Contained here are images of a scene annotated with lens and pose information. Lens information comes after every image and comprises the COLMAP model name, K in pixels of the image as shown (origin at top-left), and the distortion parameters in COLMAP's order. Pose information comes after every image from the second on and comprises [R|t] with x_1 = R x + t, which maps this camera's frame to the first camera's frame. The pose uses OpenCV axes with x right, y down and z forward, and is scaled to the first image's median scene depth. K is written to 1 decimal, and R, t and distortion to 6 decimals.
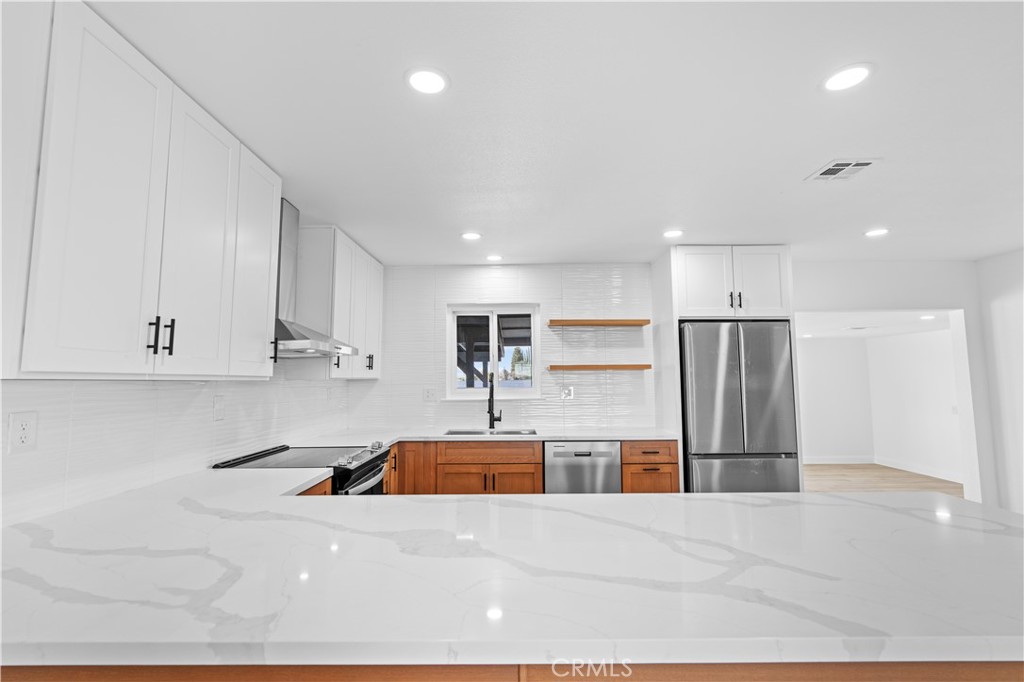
lens RADIAL K [[465.3, 0, 513.3], [0, 465.3, 336.2], [0, 0, 1]] dist [-0.003991, 0.001922]
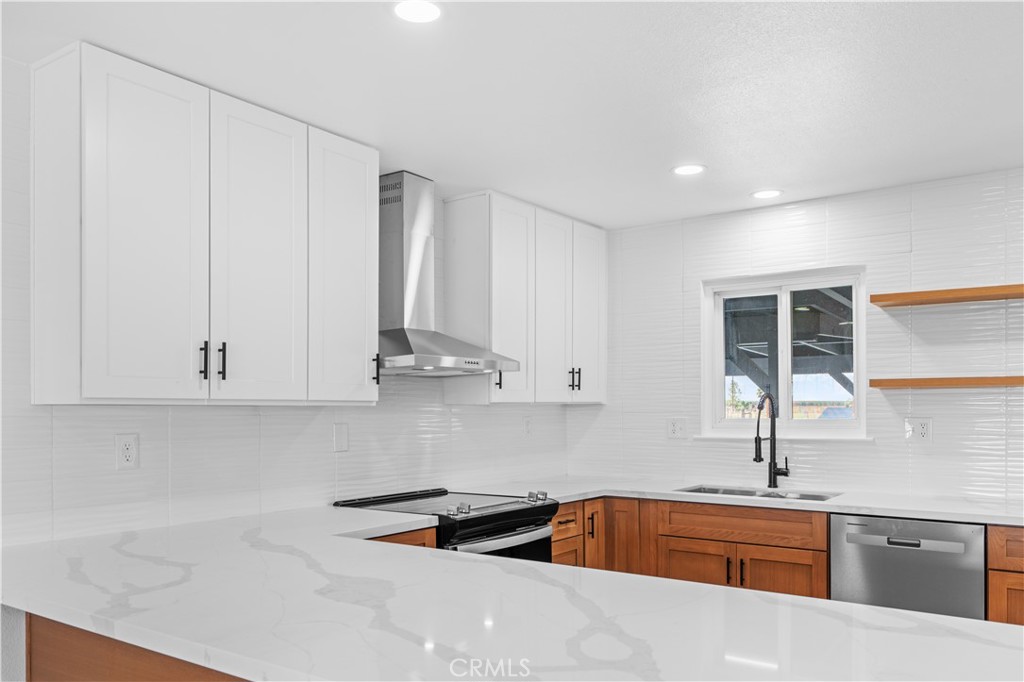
lens RADIAL K [[805.5, 0, 515.8], [0, 805.5, 403.6], [0, 0, 1]] dist [0.007672, 0.002850]
pose [[0.818177, 0.001293, -0.574965, 0.318954], [0.051450, 0.995821, 0.075453, -0.002434], [0.572660, -0.091316, 0.814691, -0.013556]]
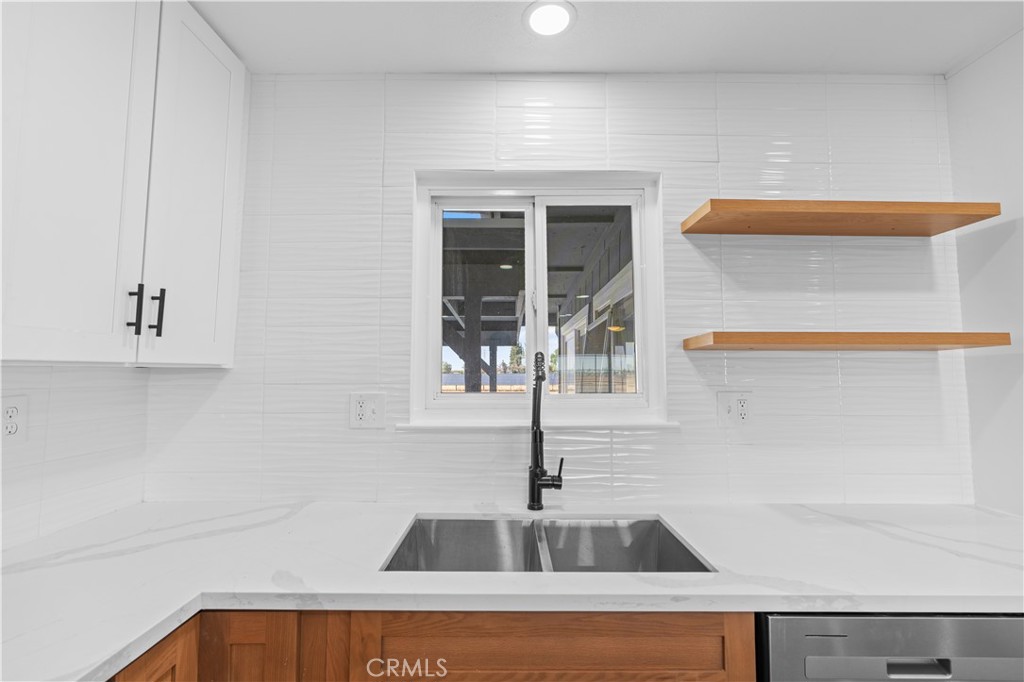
lens RADIAL K [[471.1, 0, 512.0], [0, 471.1, 341.0], [0, 0, 1]] dist [-0.001065, 0.000920]
pose [[0.999949, 0.009187, -0.004307, -0.074137], [-0.009085, 0.999688, 0.023267, 0.070197], [0.004519, -0.023227, 0.999720, 0.741683]]
